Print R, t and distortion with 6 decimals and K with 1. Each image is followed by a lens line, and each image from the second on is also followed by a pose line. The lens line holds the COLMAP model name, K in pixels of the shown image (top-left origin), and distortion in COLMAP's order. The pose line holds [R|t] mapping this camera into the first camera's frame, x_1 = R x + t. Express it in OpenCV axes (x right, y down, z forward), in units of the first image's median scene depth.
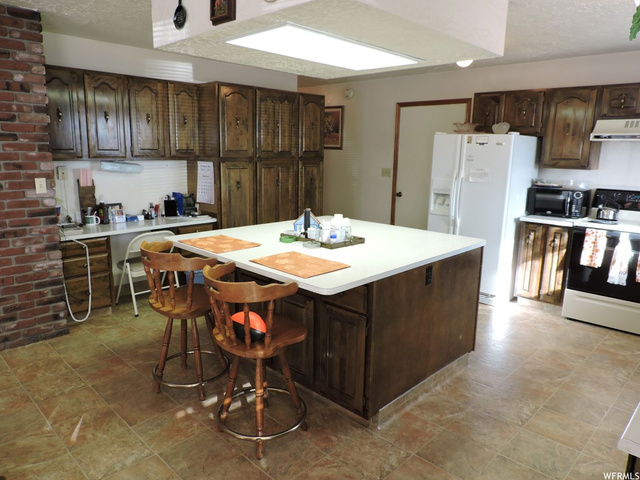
lens RADIAL K [[454.4, 0, 321.2], [0, 454.4, 236.4], [0, 0, 1]] dist [-0.019524, 0.002497]
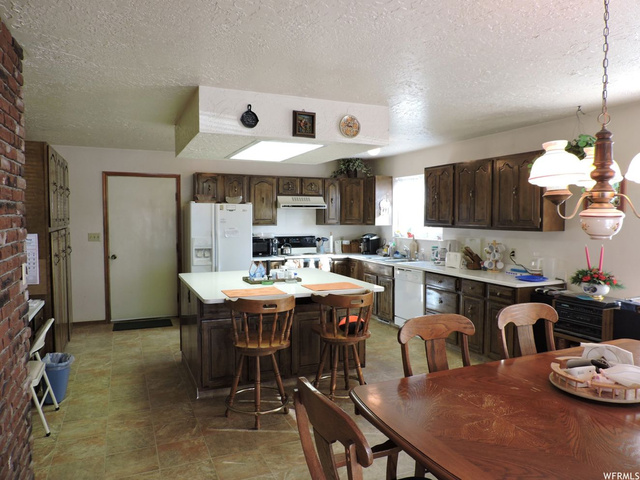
lens RADIAL K [[454.4, 0, 319.0], [0, 454.4, 242.4], [0, 0, 1]] dist [-0.019524, 0.002497]
pose [[0.381593, -0.072184, 0.921508, -0.927490], [0.178659, 0.983906, 0.003089, -0.067009], [-0.906900, 0.163457, 0.388348, 0.234464]]
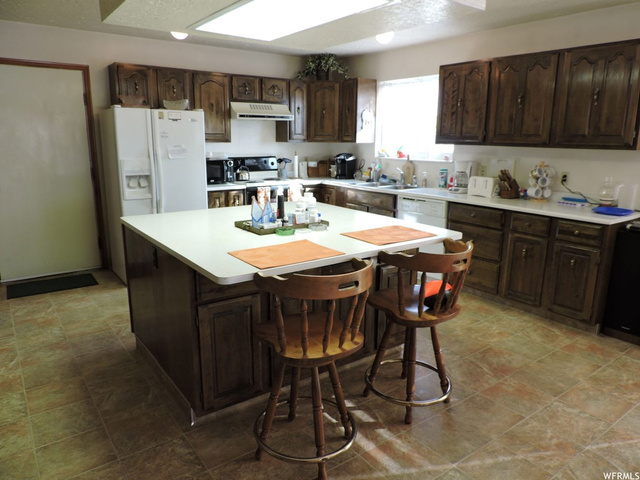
lens RADIAL K [[454.4, 0, 321.9], [0, 454.4, 240.6], [0, 0, 1]] dist [-0.019524, 0.002497]
pose [[0.167046, -0.238899, 0.956568, -0.656068], [0.178989, 0.961427, 0.208856, -0.107972], [-0.969566, 0.136326, 0.203363, 0.565153]]
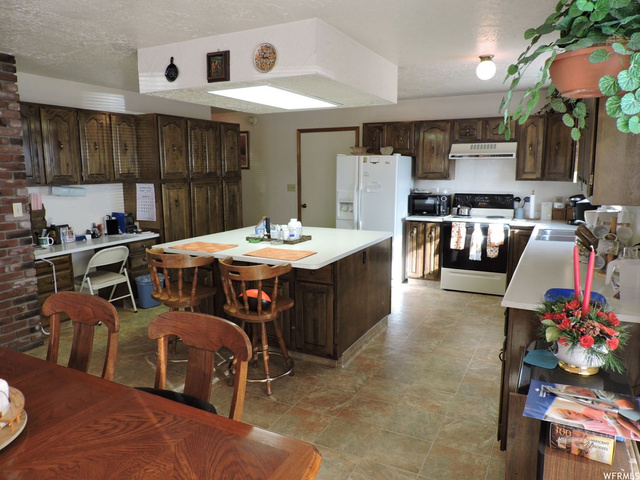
lens RADIAL K [[454.4, 0, 319.7], [0, 454.4, 235.2], [0, 0, 1]] dist [-0.019524, 0.002497]
pose [[0.958012, -0.064893, 0.279287, -0.189391], [0.075783, 0.996721, -0.028364, 0.030728], [-0.276531, 0.048339, 0.959789, -0.216560]]
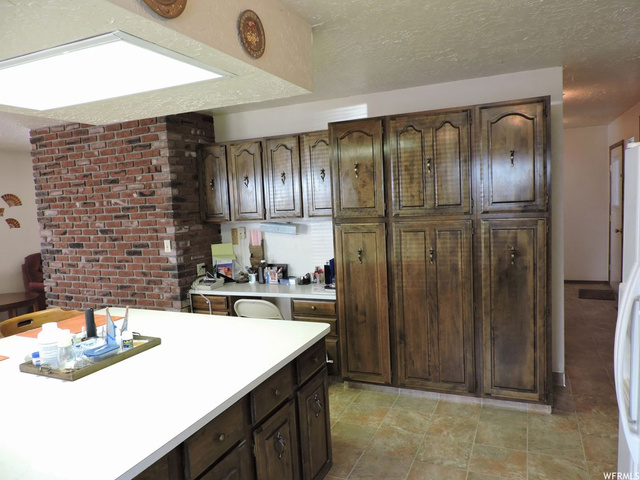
lens RADIAL K [[454.4, 0, 323.2], [0, 454.4, 233.8], [0, 0, 1]] dist [-0.019524, 0.002497]
pose [[0.349686, 0.040279, -0.936001, 0.560776], [-0.120225, 0.992744, -0.002195, -0.162046], [0.929121, 0.113298, 0.351991, 0.802204]]
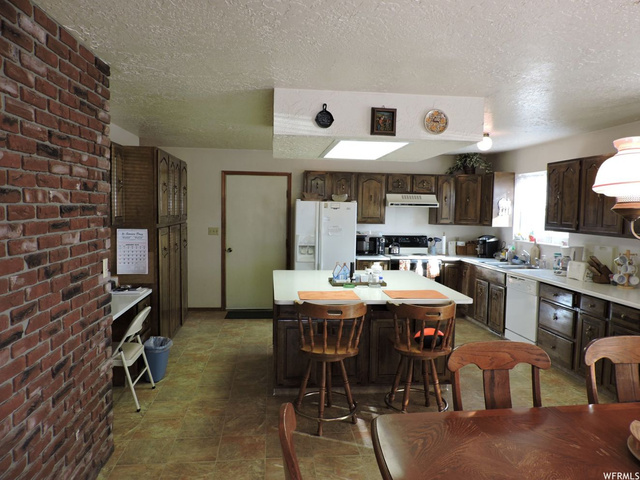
lens RADIAL K [[454.4, 0, 320.1], [0, 454.4, 242.4], [0, 0, 1]] dist [-0.019524, 0.002497]
pose [[0.640224, -0.065333, 0.765405, -0.834899], [0.139487, 0.989700, -0.032195, -0.065763], [-0.755418, 0.127377, 0.642743, 0.148866]]
